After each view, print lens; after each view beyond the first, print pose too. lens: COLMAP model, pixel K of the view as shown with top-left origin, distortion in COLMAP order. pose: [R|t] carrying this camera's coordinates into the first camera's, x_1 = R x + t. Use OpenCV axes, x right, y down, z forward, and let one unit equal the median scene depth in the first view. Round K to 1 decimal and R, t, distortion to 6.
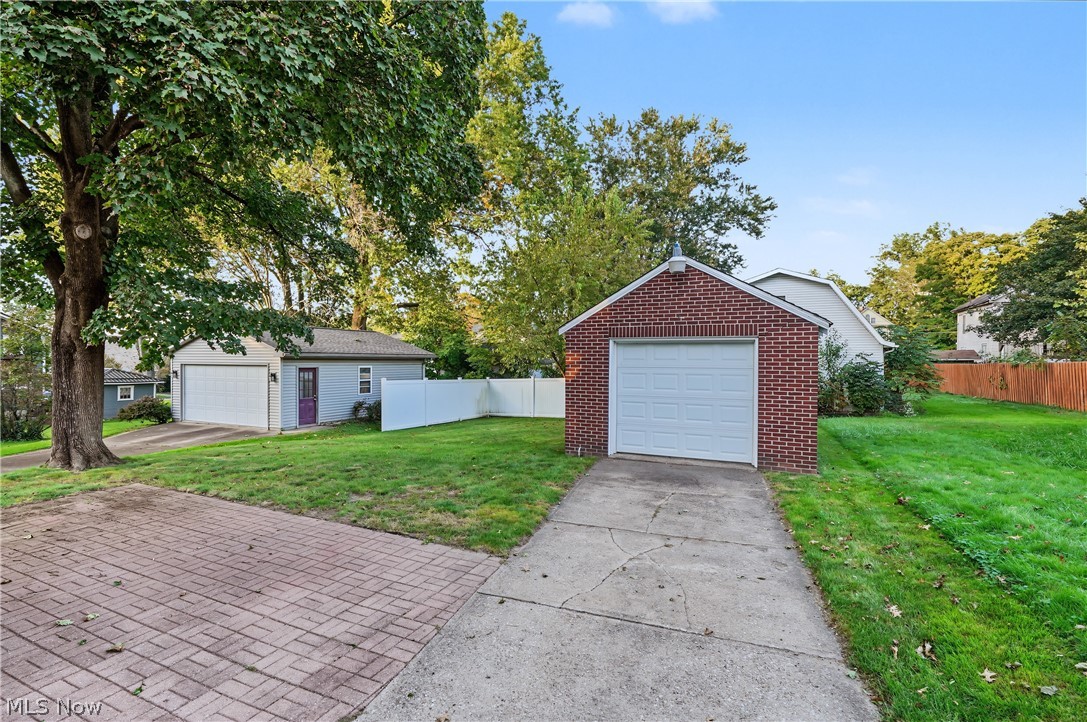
lens RADIAL K [[496.6, 0, 548.0], [0, 496.6, 362.3], [0, 0, 1]] dist [-0.012360, 0.000332]
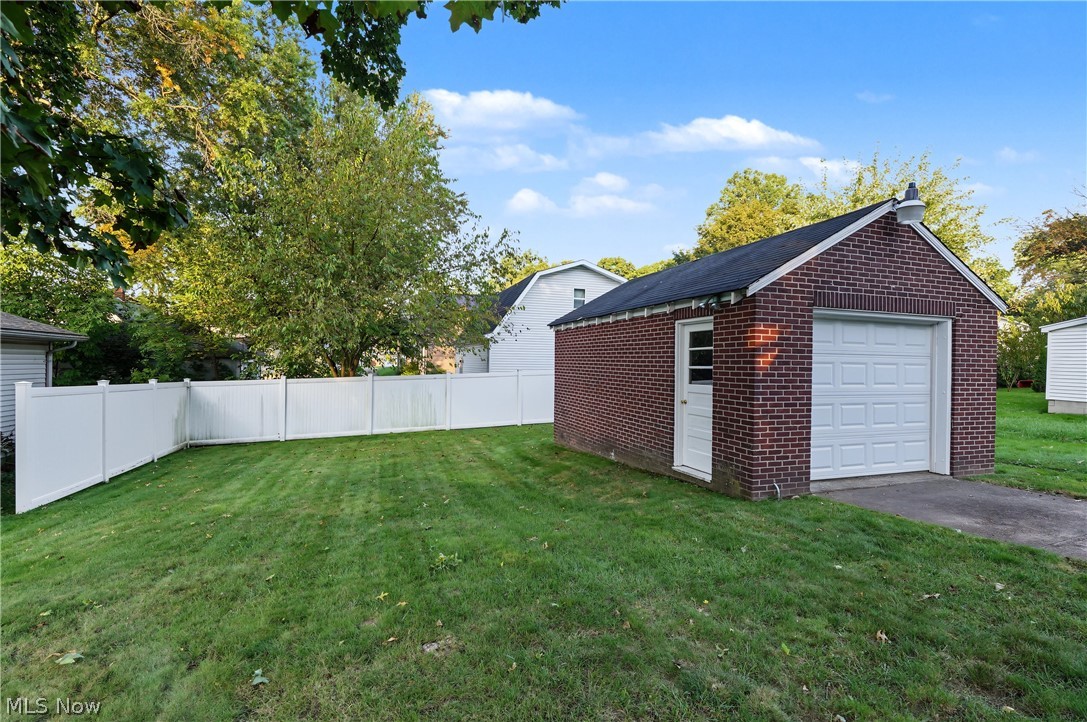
lens RADIAL K [[496.6, 0, 544.5], [0, 496.6, 363.3], [0, 0, 1]] dist [-0.012360, 0.000332]
pose [[0.717418, 0.002461, 0.696639, -0.243369], [-0.004719, 0.999988, 0.001327, 0.010214], [-0.696627, -0.004240, 0.717421, 0.334903]]
